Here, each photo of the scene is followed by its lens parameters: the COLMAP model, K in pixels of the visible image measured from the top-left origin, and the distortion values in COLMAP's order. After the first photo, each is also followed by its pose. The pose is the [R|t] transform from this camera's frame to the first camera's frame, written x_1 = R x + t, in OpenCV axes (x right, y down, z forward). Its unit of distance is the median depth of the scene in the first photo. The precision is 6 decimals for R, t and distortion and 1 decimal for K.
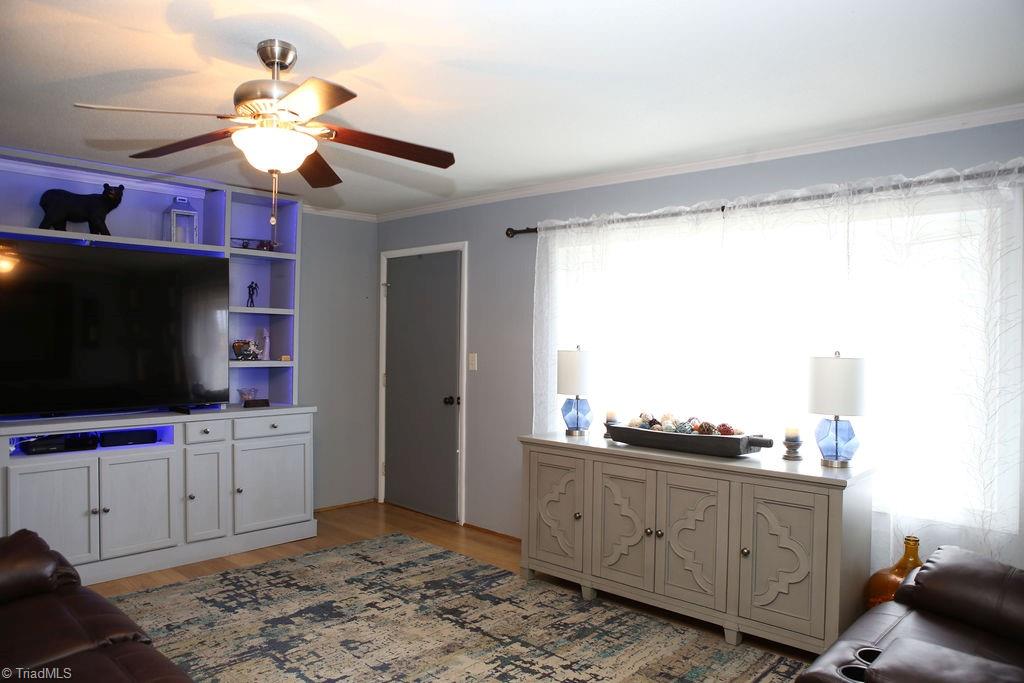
lens RADIAL K [[705.6, 0, 512.0], [0, 705.6, 341.5], [0, 0, 1]] dist [-0.106260, 0.079363]
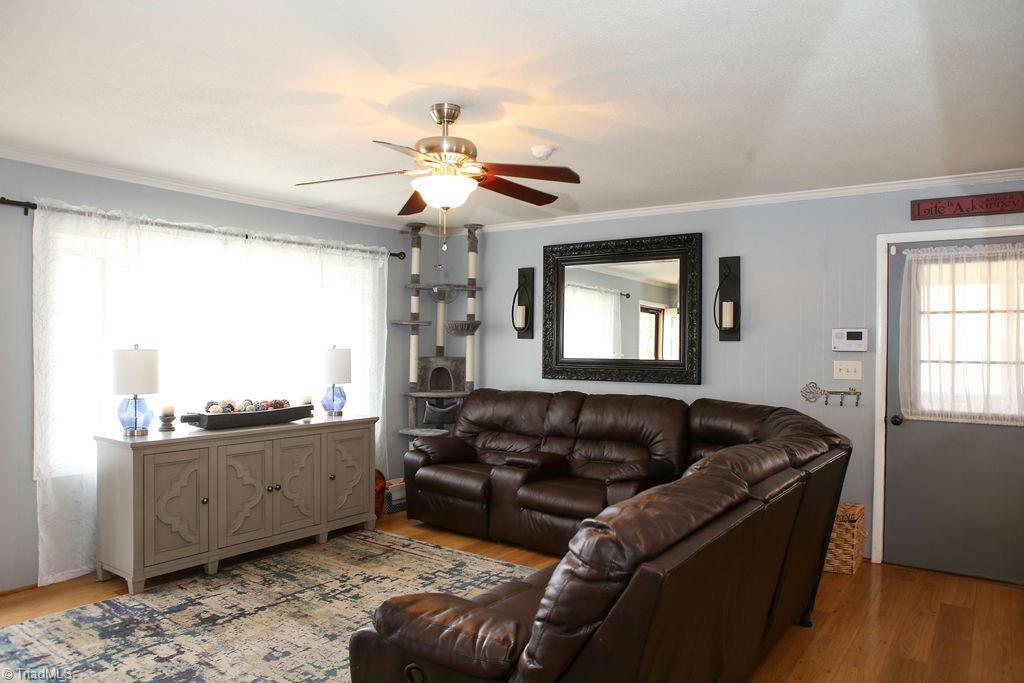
lens RADIAL K [[705.6, 0, 512.0], [0, 705.6, 341.5], [0, 0, 1]] dist [-0.106260, 0.079363]
pose [[-0.124334, -0.013321, 0.992151, -1.033917], [-0.004253, 0.999908, 0.012893, -0.014425], [-0.992231, -0.002617, -0.124379, 0.666791]]
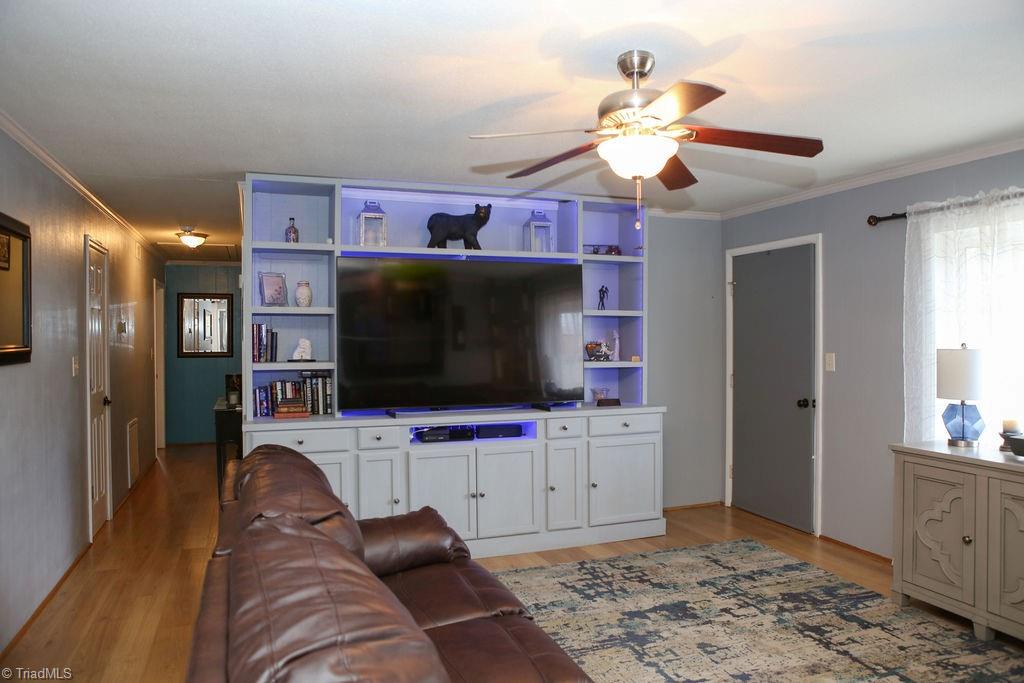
lens RADIAL K [[705.6, 0, 512.0], [0, 705.6, 341.5], [0, 0, 1]] dist [-0.106260, 0.079363]
pose [[0.894803, -0.011892, -0.446303, -0.031992], [0.011855, 0.999926, -0.002875, -0.001008], [0.446304, -0.002718, 0.894877, -0.007059]]
